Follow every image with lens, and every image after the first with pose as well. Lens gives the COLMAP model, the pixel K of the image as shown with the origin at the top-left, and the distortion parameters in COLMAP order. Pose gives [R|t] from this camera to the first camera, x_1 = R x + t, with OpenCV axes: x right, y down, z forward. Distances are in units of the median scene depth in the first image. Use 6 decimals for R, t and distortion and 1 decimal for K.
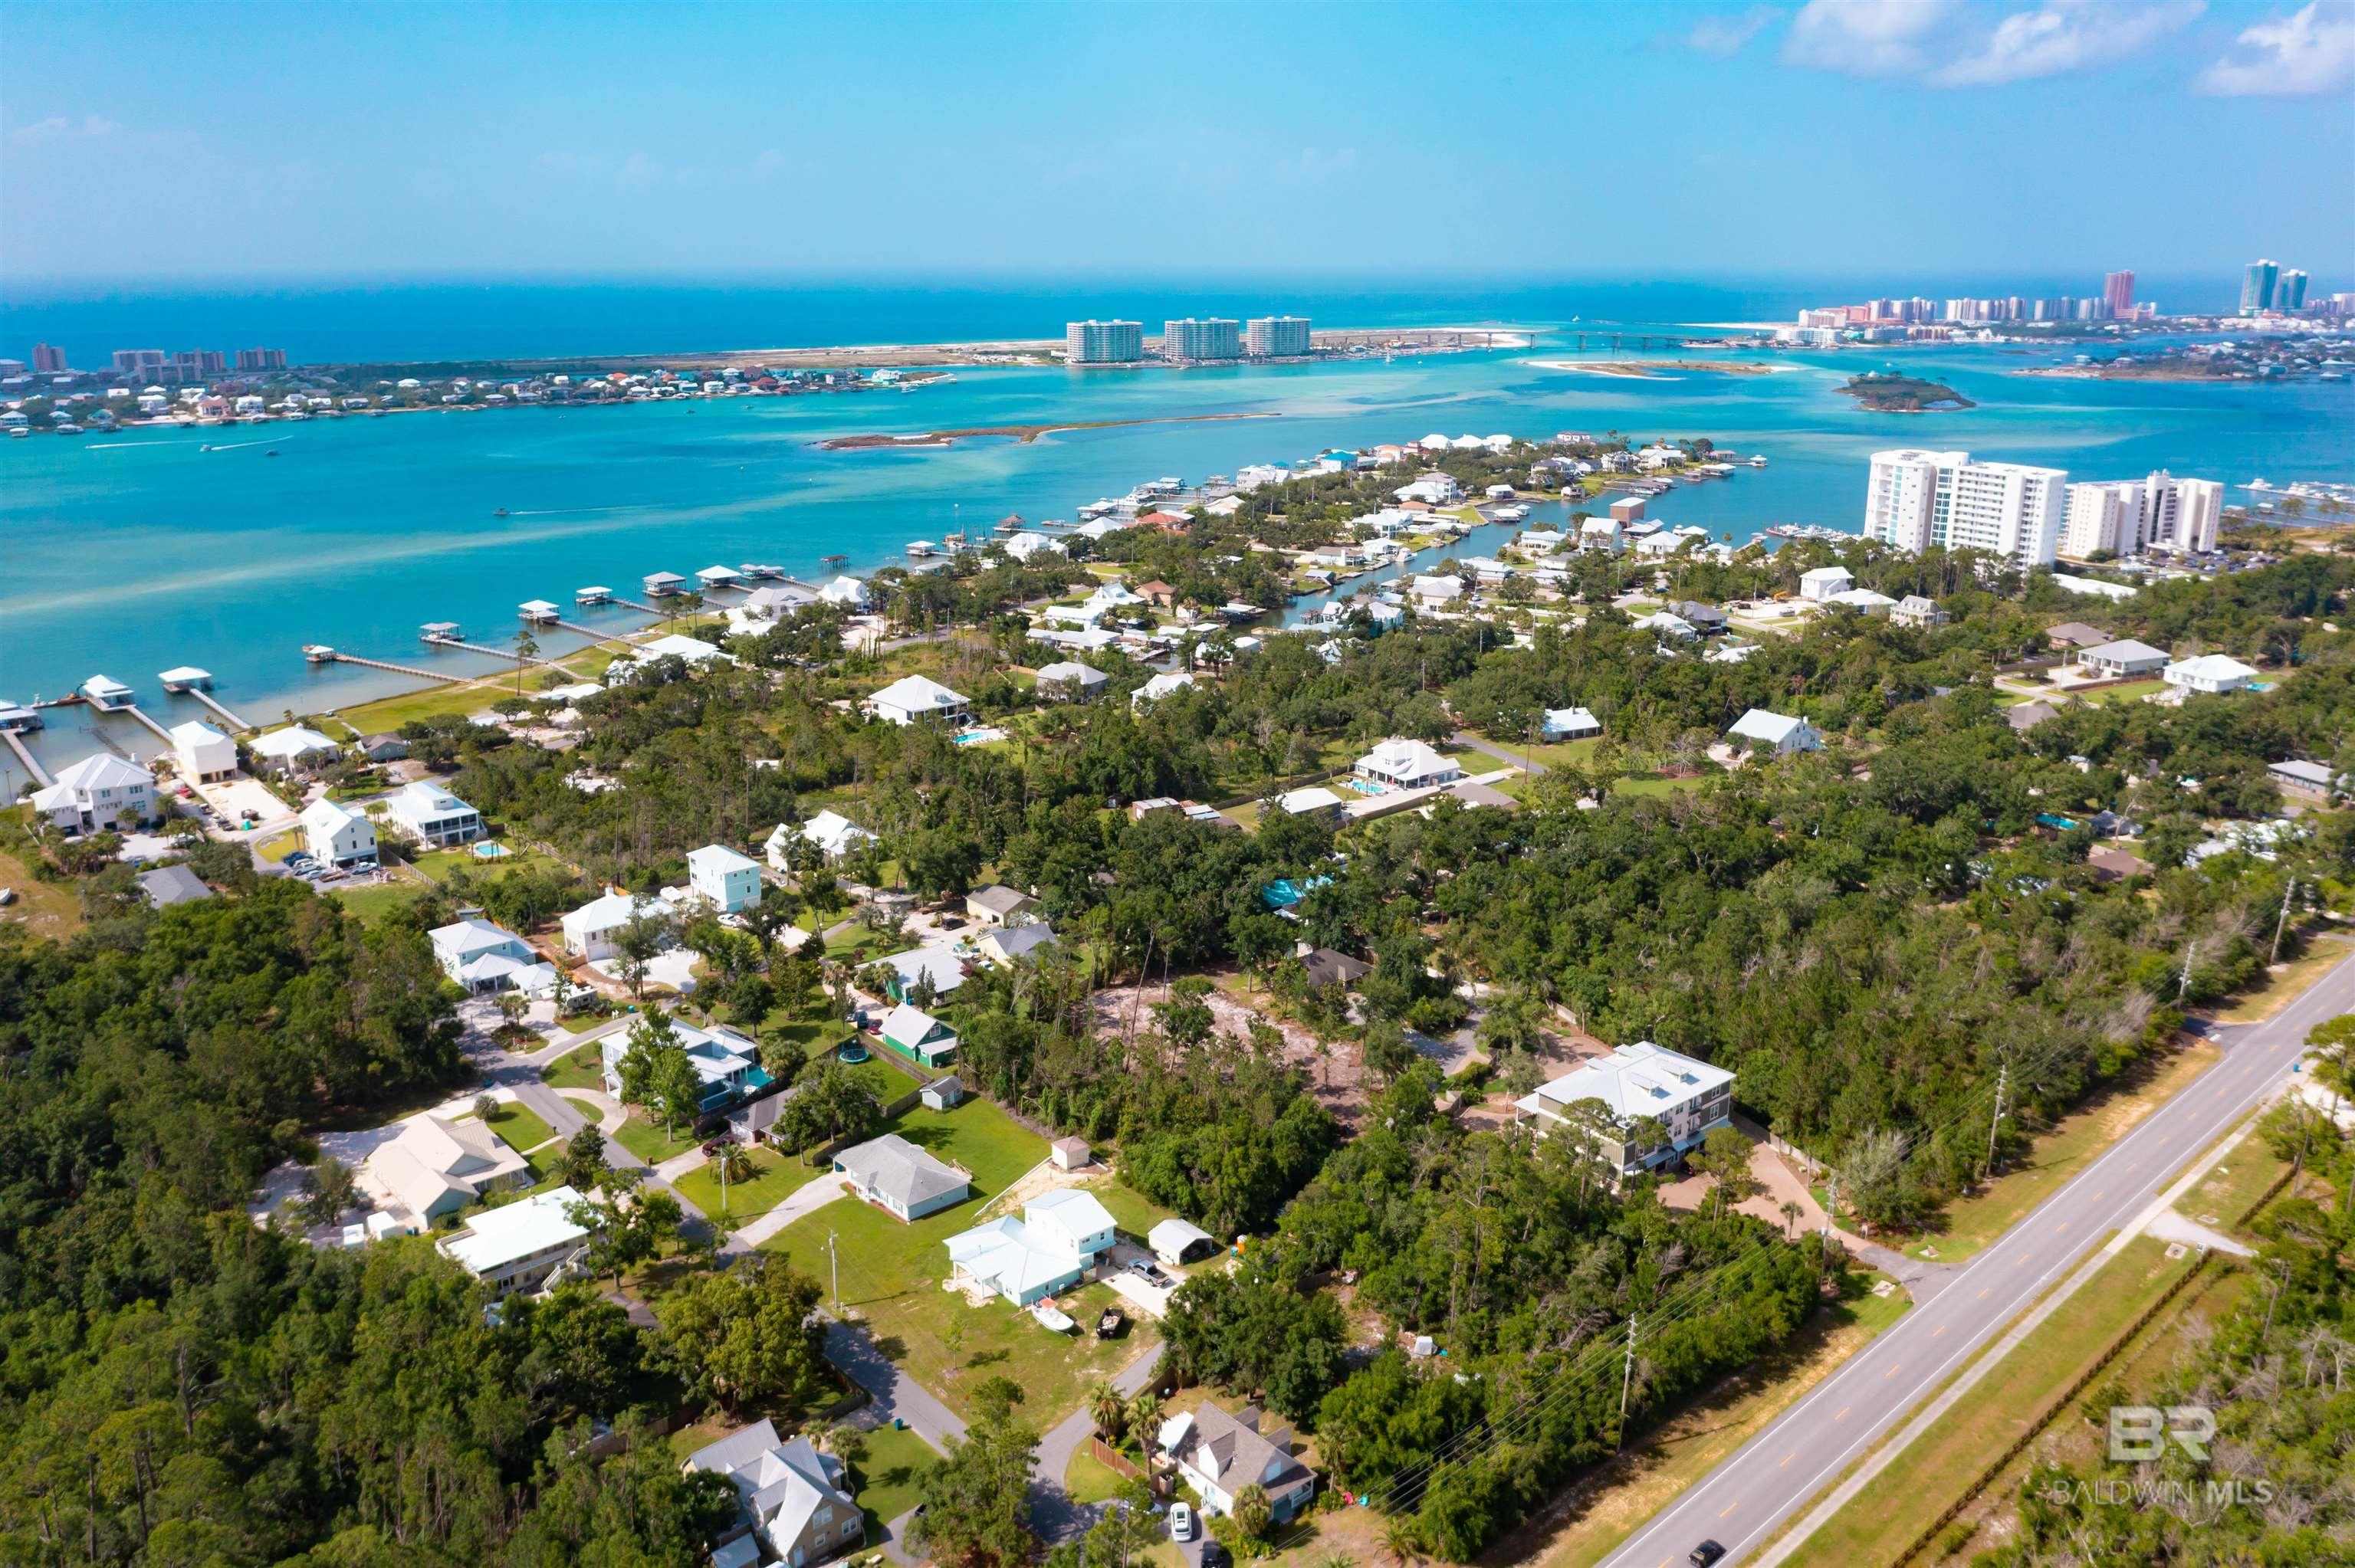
lens RADIAL K [[1875.7, 0, 1177.5], [0, 1875.7, 784.0], [0, 0, 1]] dist [-0.021243, 0.009049]
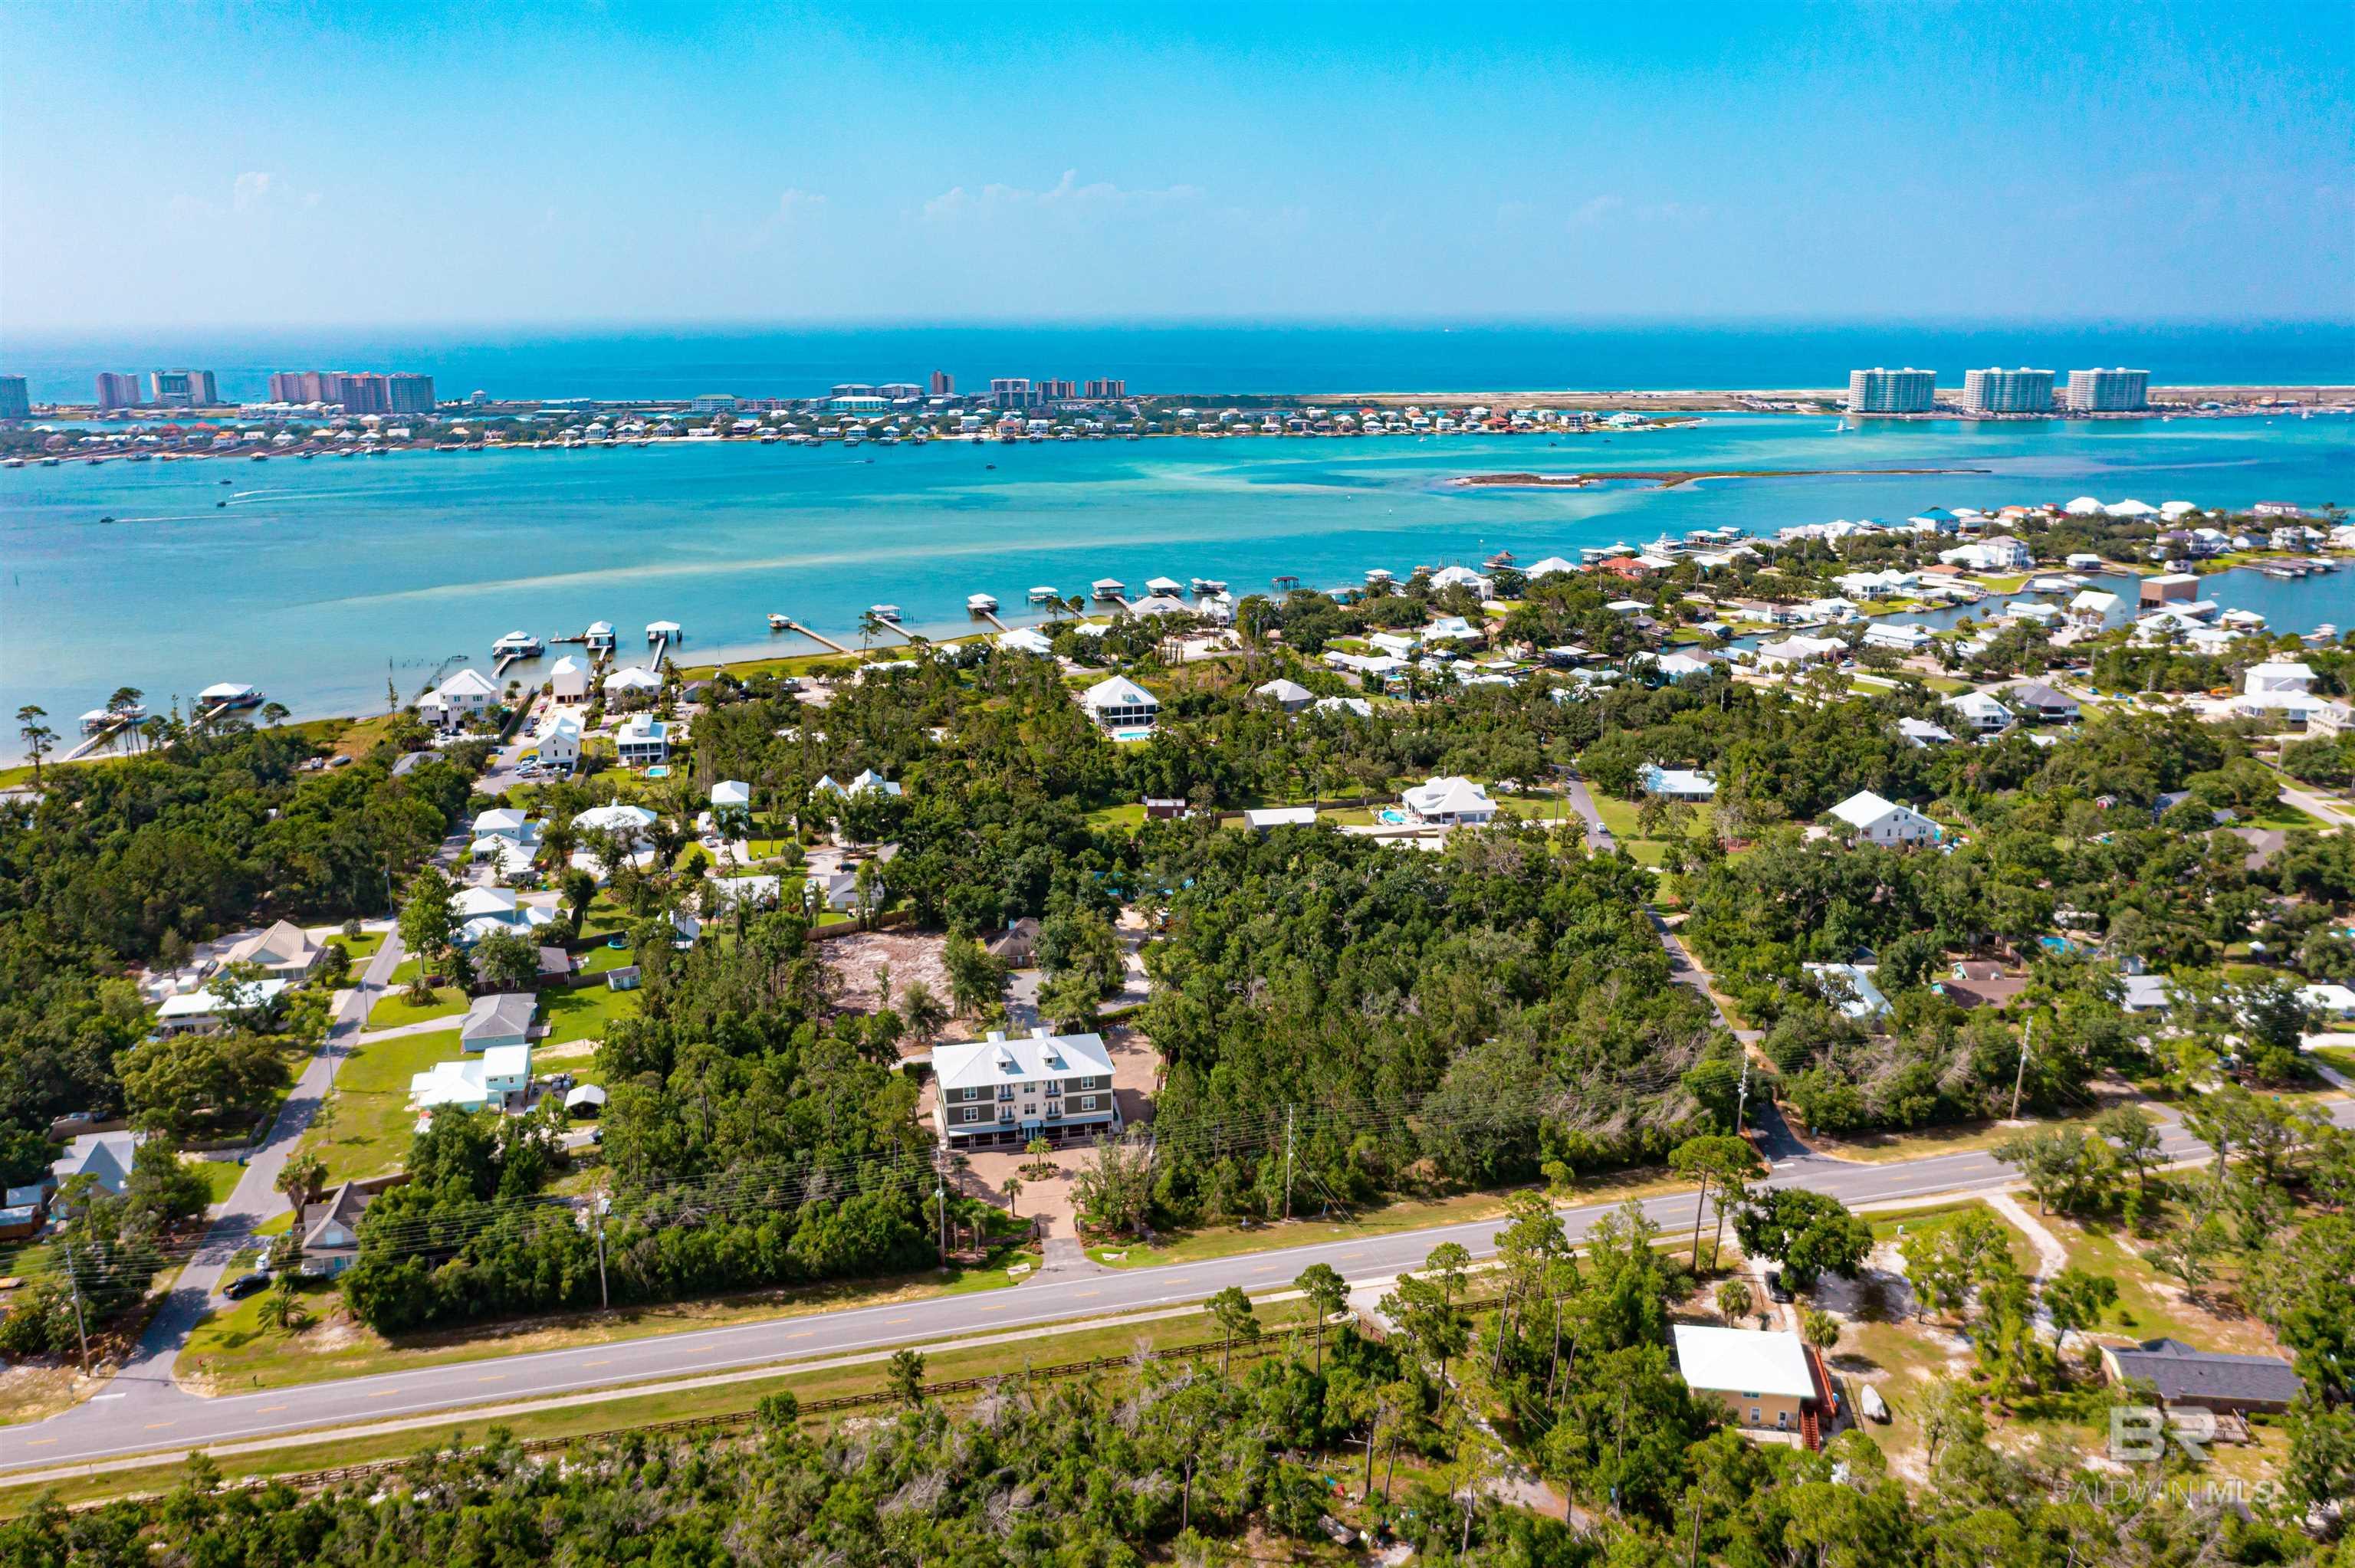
lens RADIAL K [[1875.7, 0, 1177.5], [0, 1875.7, 784.0], [0, 0, 1]] dist [-0.021243, 0.009049]
pose [[0.882580, 0.116053, -0.455615, 0.137869], [-0.126382, 0.991951, 0.007851, -0.002728], [0.452858, 0.050653, 0.890143, 0.014435]]
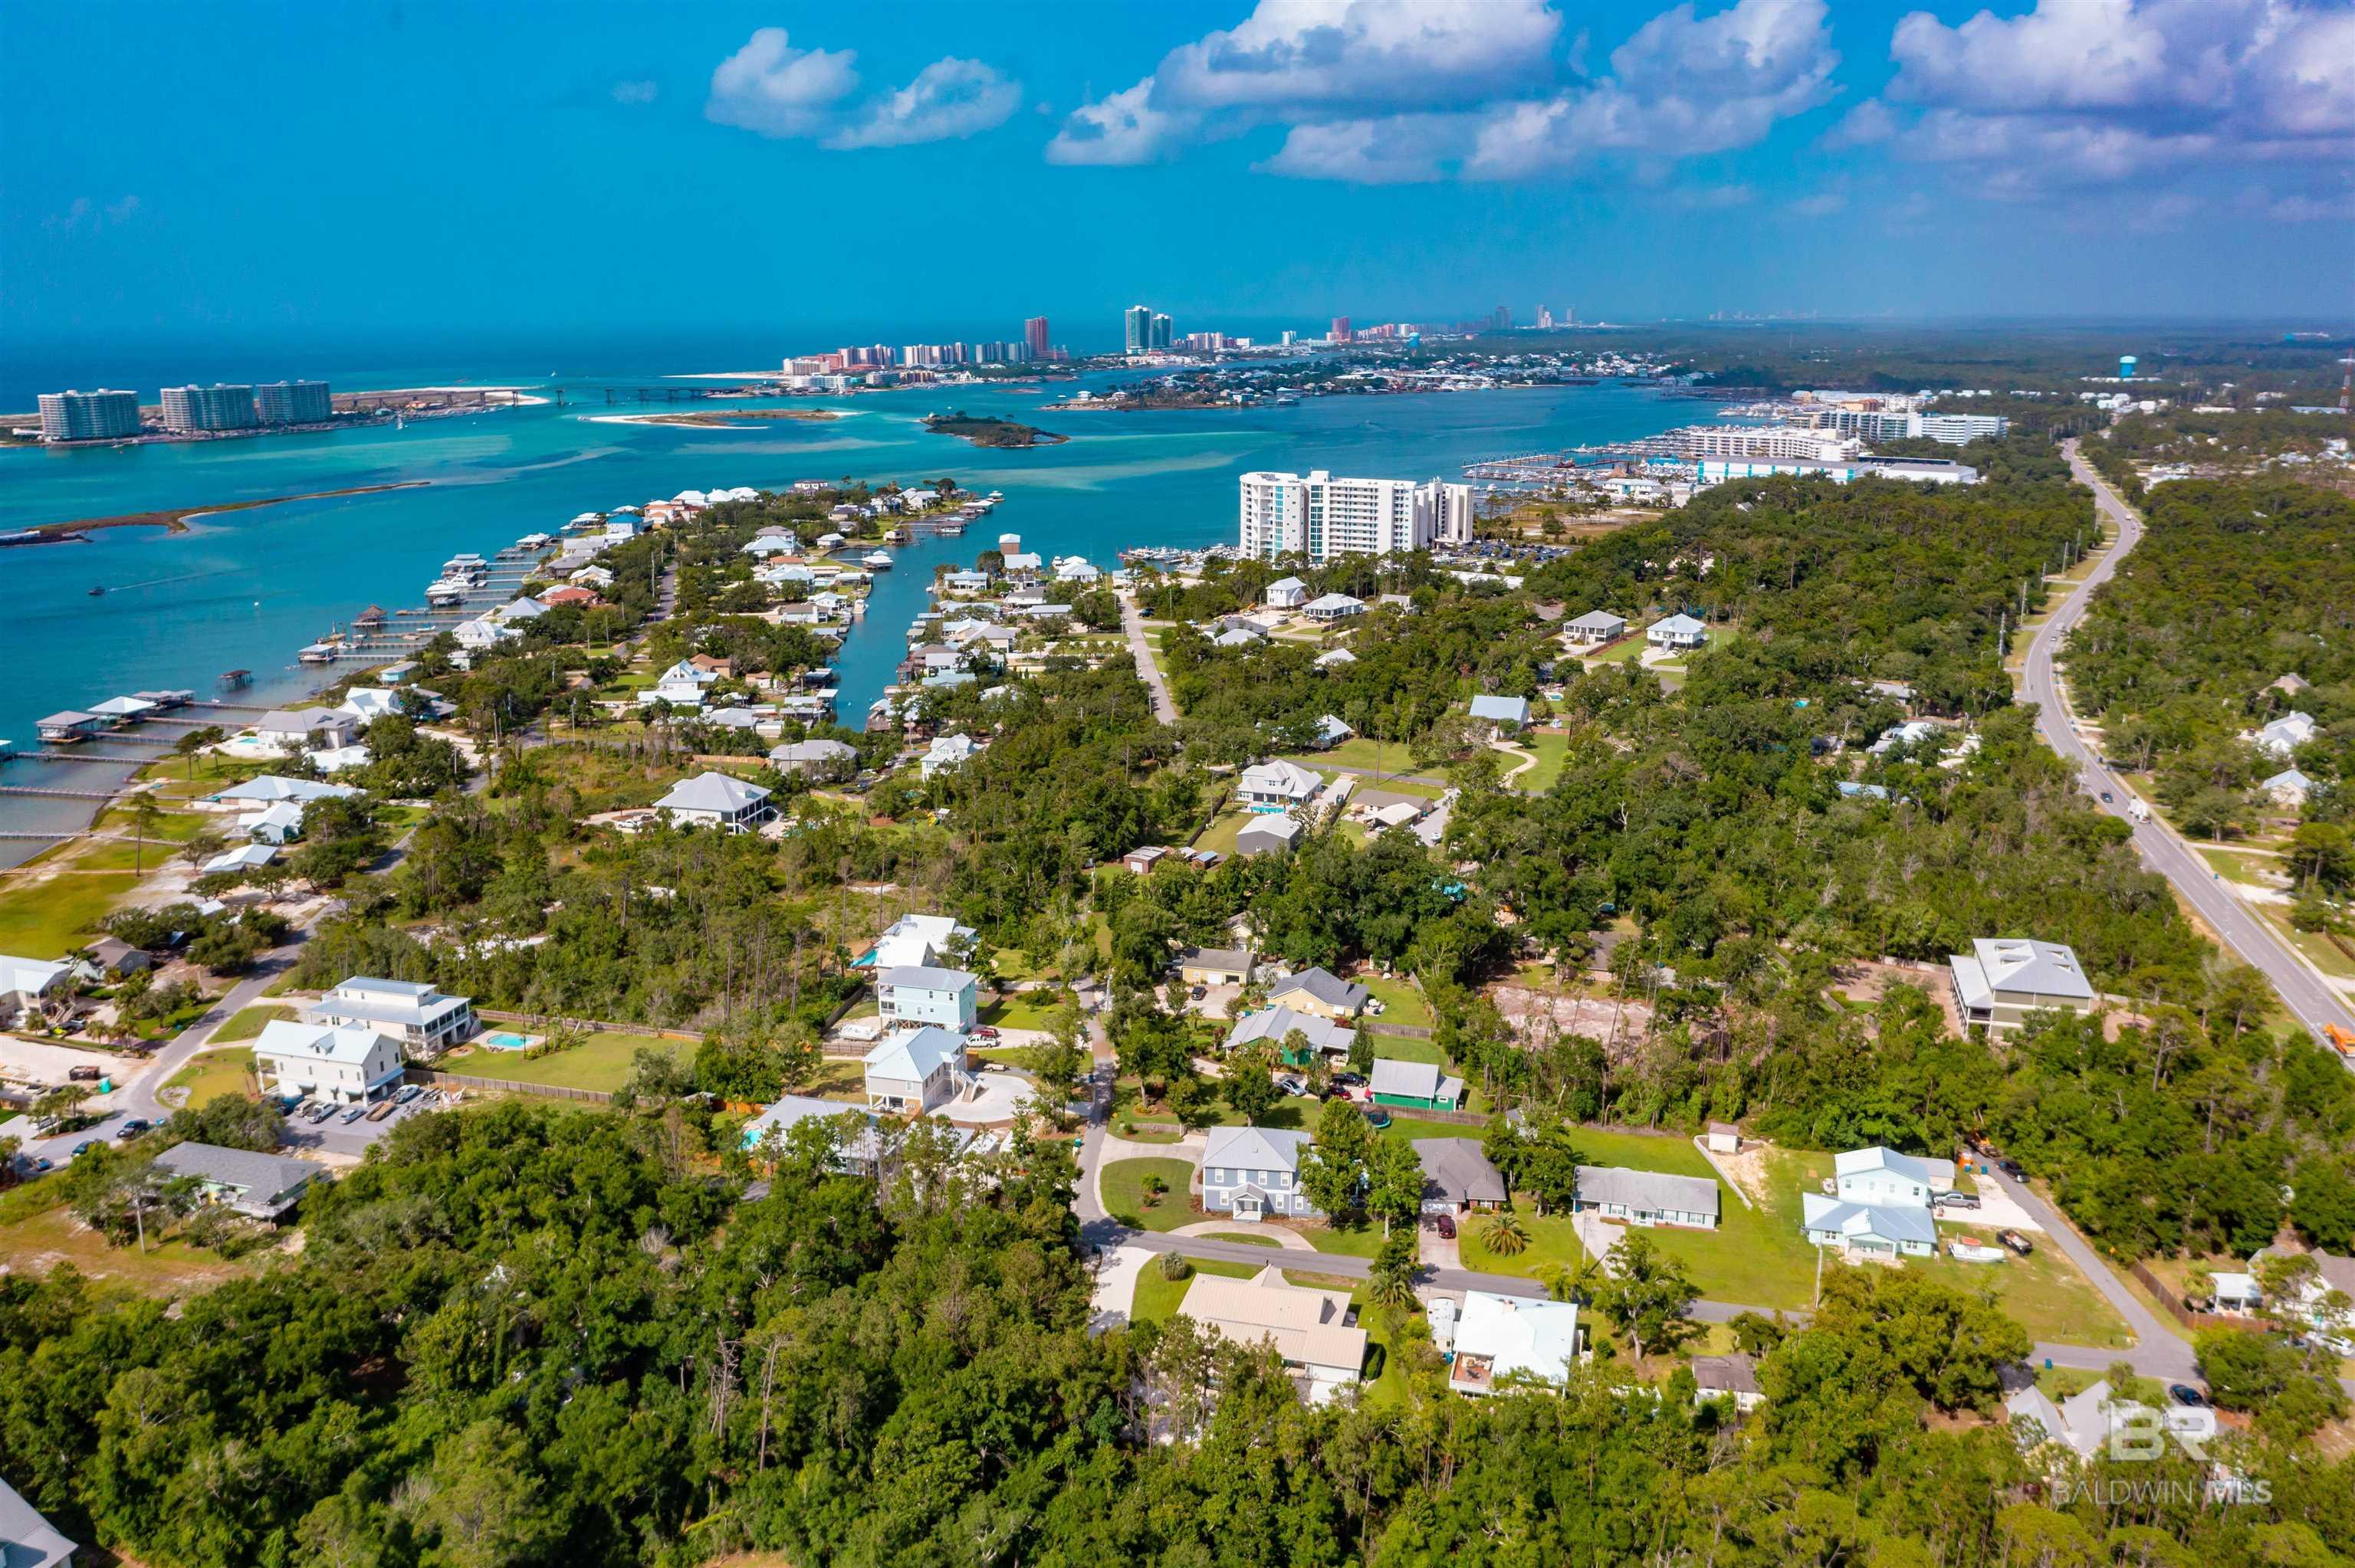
lens RADIAL K [[1875.7, 0, 1177.5], [0, 1875.7, 784.0], [0, 0, 1]] dist [-0.021243, 0.009049]
pose [[0.833784, -0.142063, 0.533500, -0.147977], [0.156451, 0.987513, 0.018449, -0.011870], [-0.529460, 0.068084, 0.845599, 0.046062]]
